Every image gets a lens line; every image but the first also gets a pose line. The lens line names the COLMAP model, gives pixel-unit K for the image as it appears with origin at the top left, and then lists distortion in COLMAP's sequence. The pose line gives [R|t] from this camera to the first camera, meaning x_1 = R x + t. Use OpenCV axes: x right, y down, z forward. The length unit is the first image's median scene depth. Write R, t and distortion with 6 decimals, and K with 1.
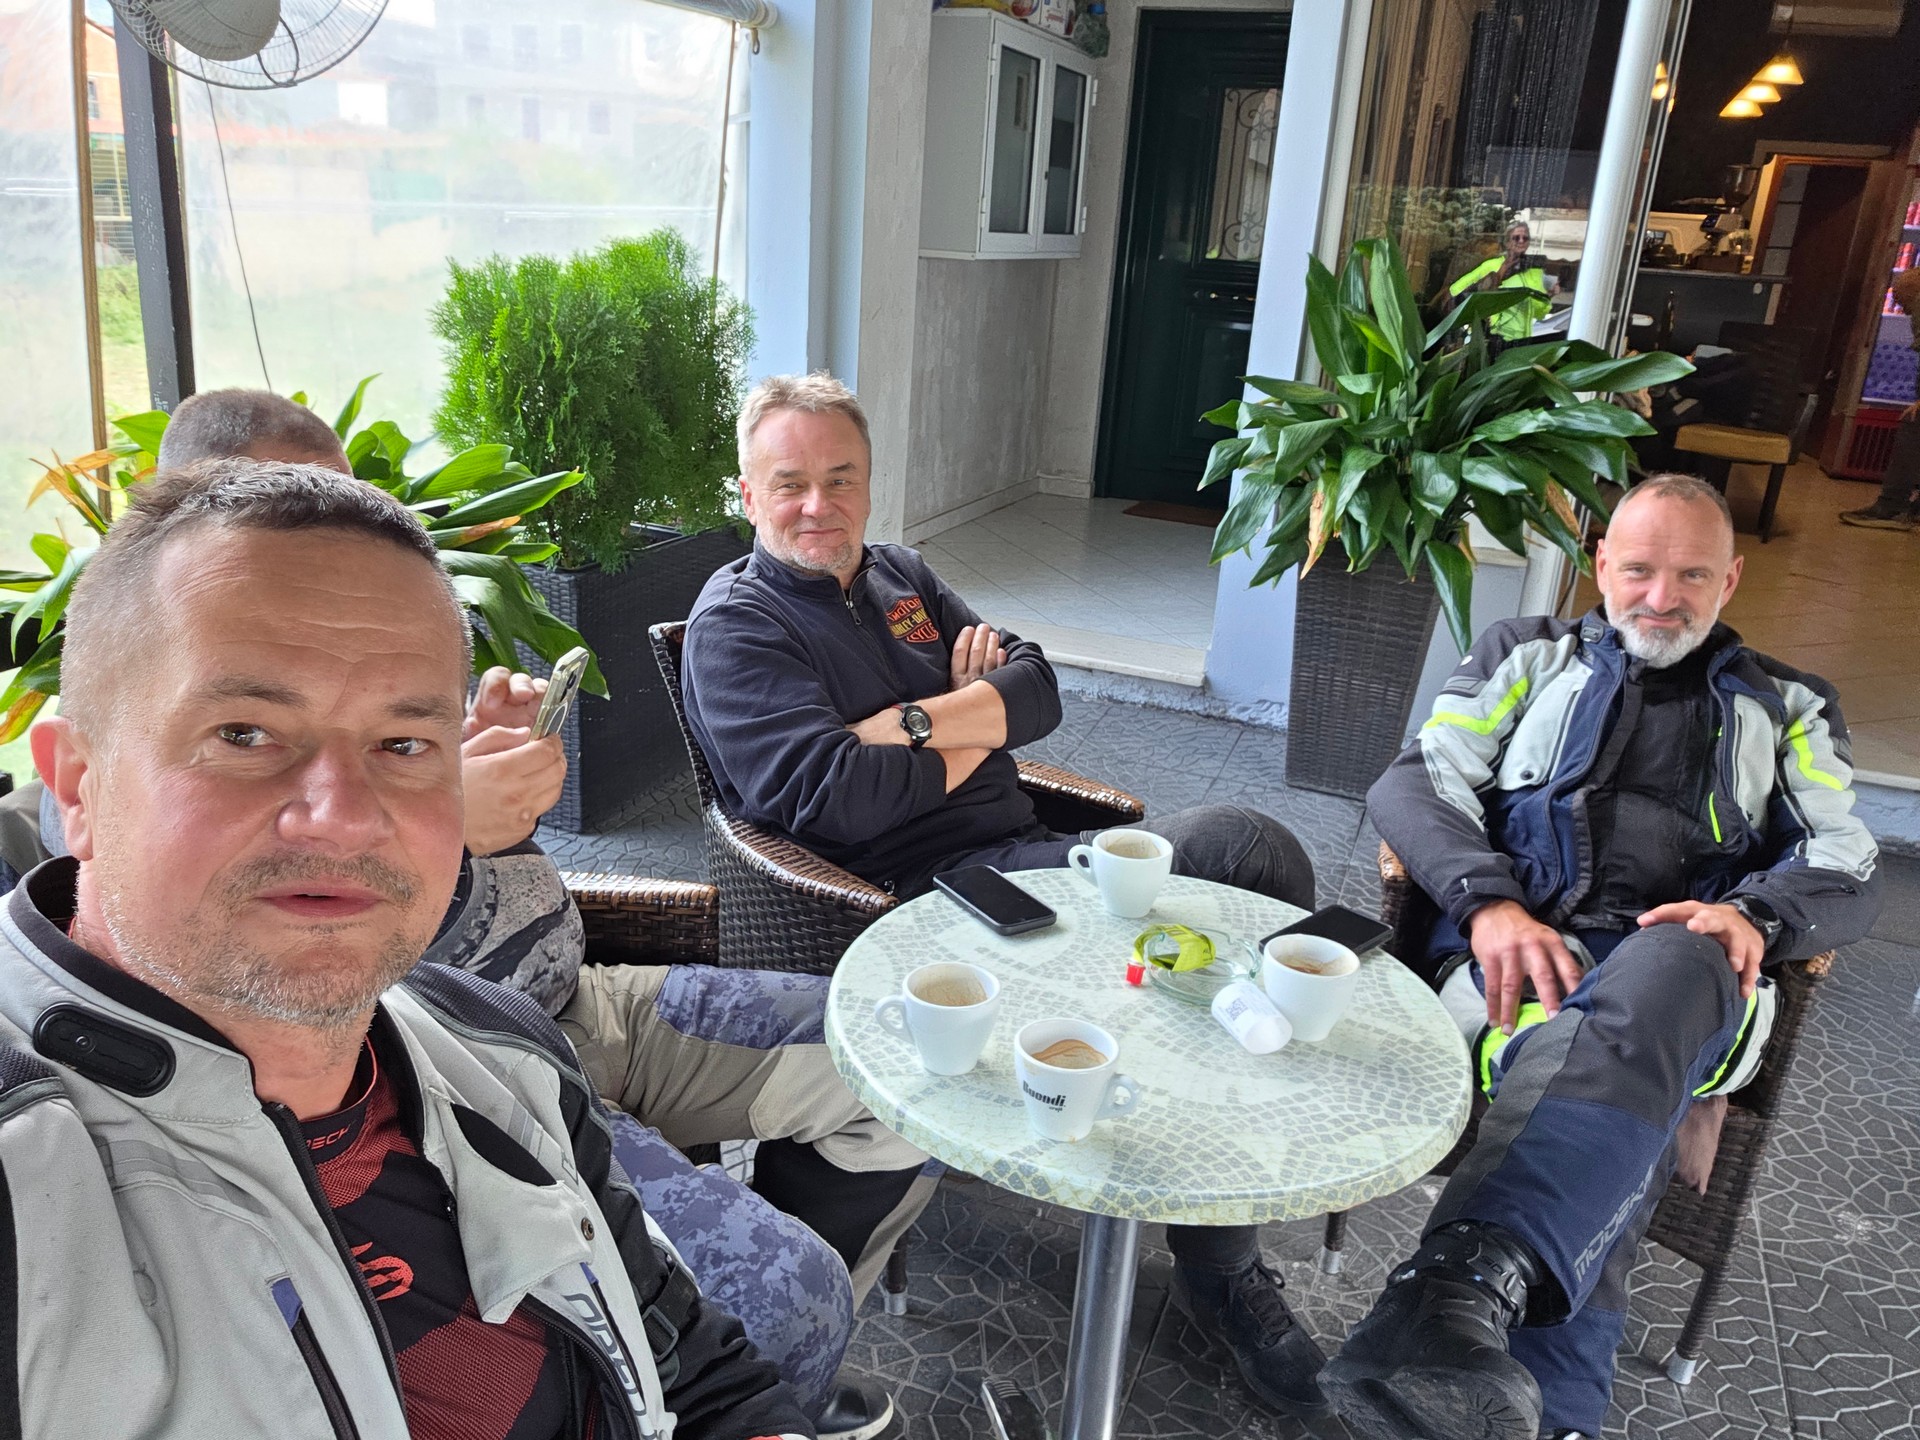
lens RADIAL K [[1437.8, 0, 960.0], [0, 1437.8, 720.0], [0, 0, 1]] dist [-0.020419, 0.002704]
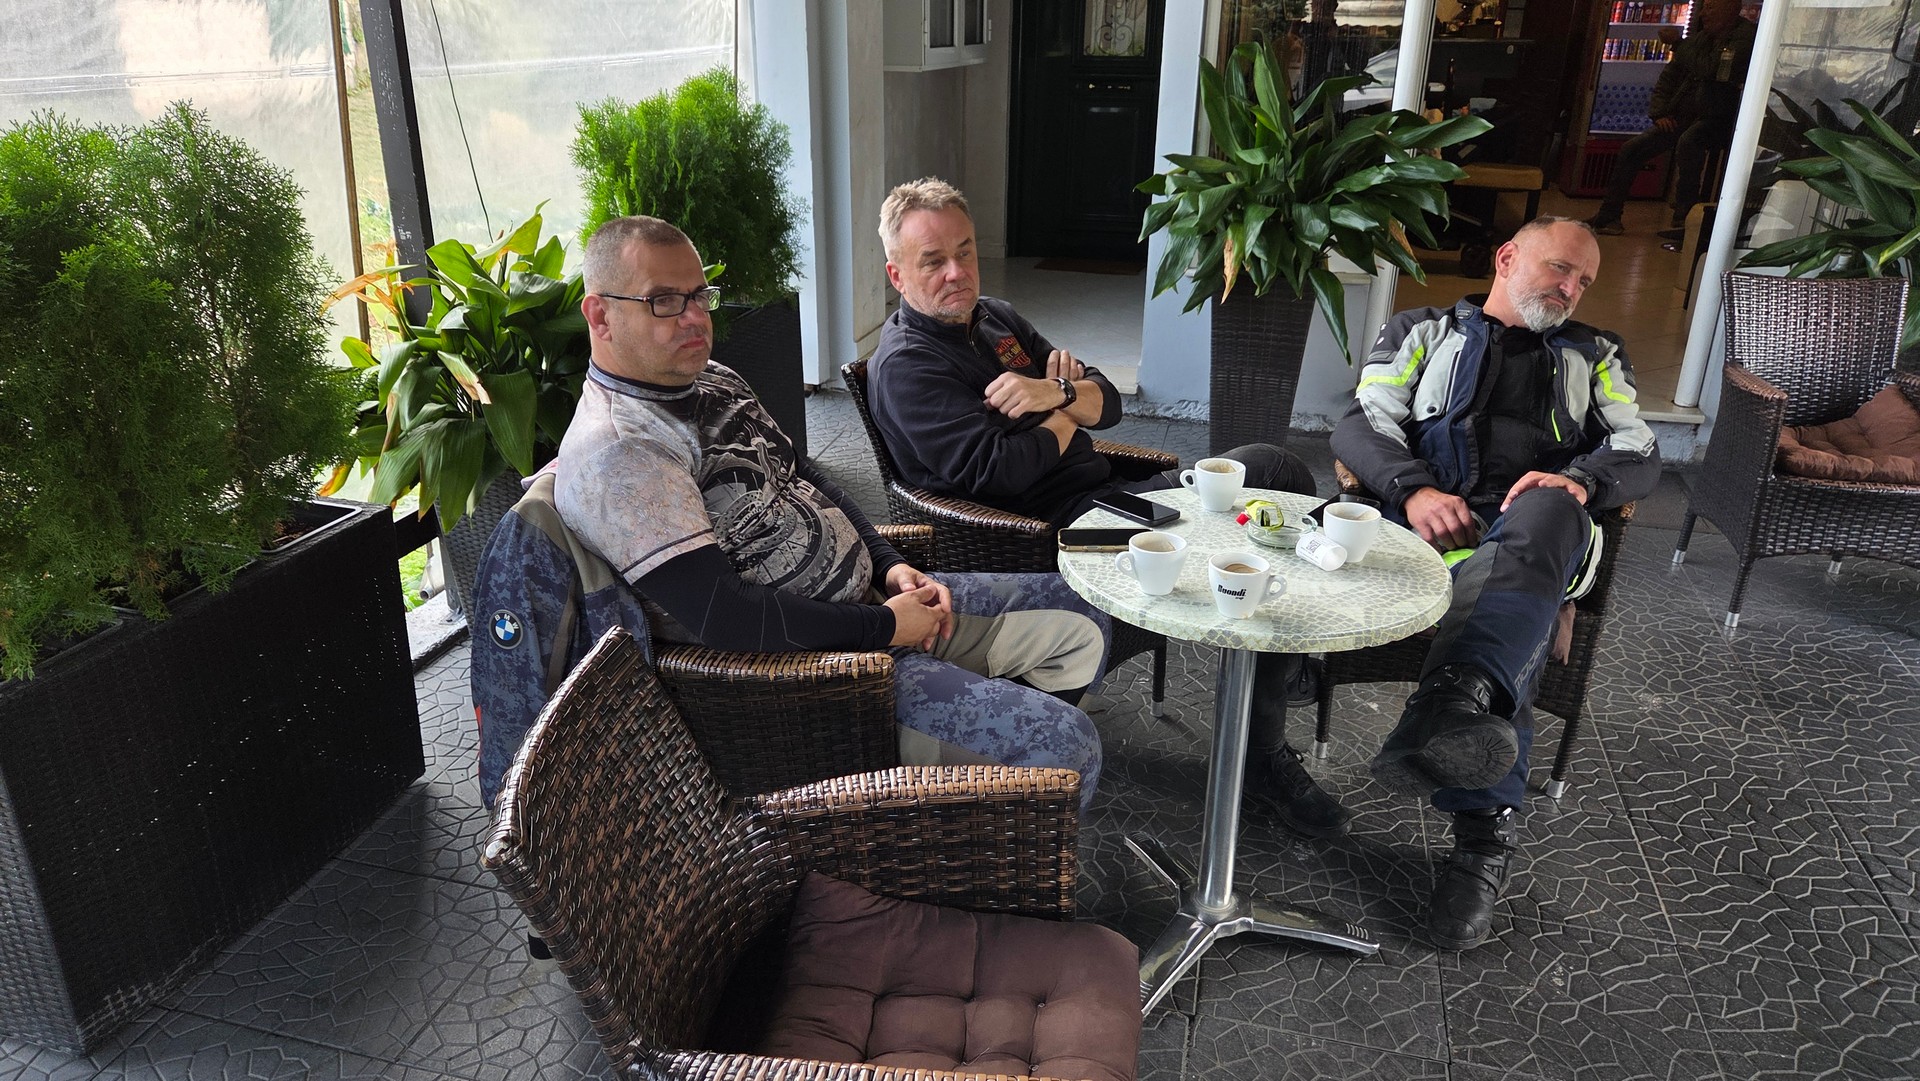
lens RADIAL K [[1246.8, 0, 954.4], [0, 1246.8, 517.0], [0, 0, 1]] dist [0.024241, -0.026289]
pose [[0.991786, -0.092181, 0.088673, -0.188506], [0.088046, 0.994887, 0.049470, 0.030441], [-0.092780, -0.041257, 0.994831, -0.225626]]
